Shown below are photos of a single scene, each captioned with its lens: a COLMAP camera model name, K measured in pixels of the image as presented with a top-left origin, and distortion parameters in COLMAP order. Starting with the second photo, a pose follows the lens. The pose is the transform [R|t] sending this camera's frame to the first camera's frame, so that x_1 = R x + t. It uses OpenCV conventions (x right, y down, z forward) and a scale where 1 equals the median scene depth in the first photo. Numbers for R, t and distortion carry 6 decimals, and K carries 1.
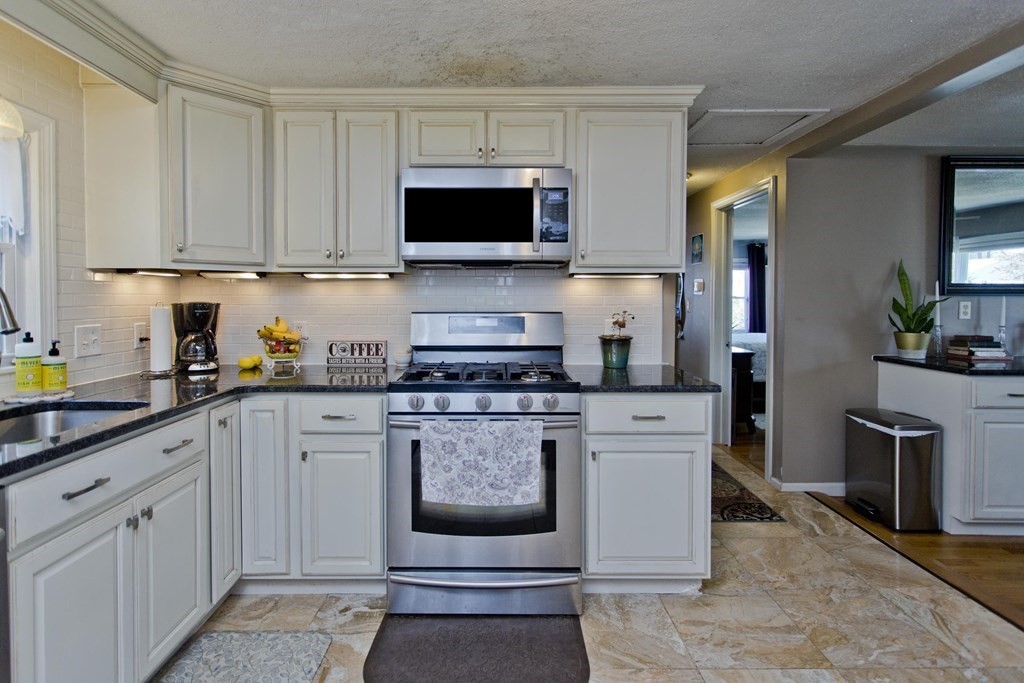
lens RADIAL K [[494.5, 0, 491.2], [0, 494.5, 306.7], [0, 0, 1]] dist [0.001421, -0.000076]
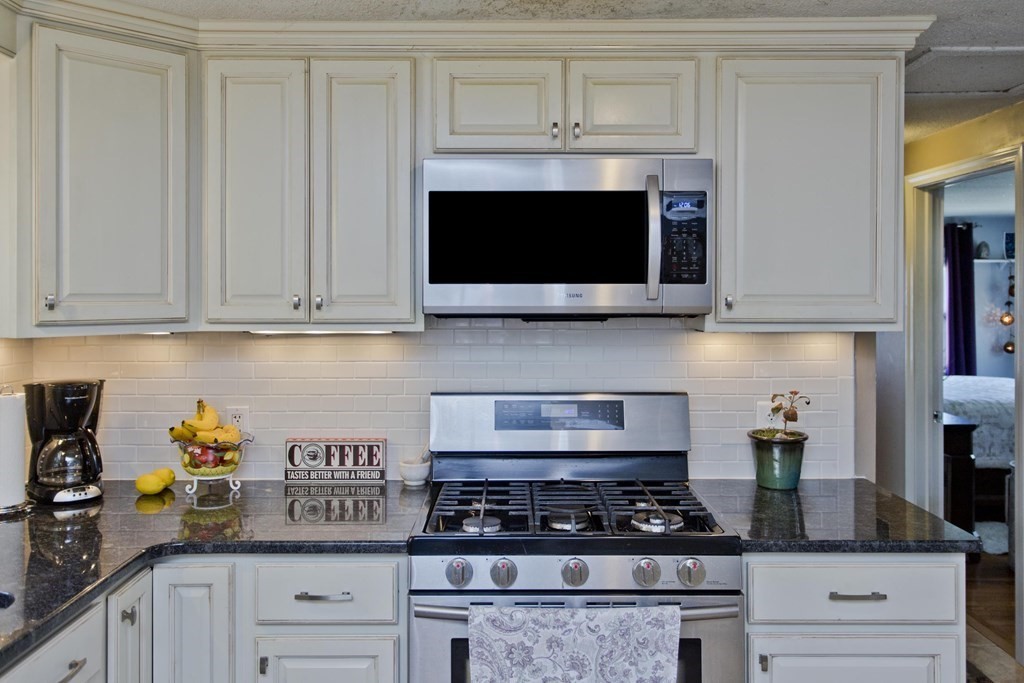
lens RADIAL K [[821.1, 0, 500.4], [0, 821.1, 294.8], [0, 0, 1]] dist [0.018876, -0.012124]
pose [[0.999997, 0.000205, 0.002592, -0.090426], [-0.000155, 0.999813, -0.019321, -0.096778], [-0.002596, 0.019321, 0.999810, 0.025195]]
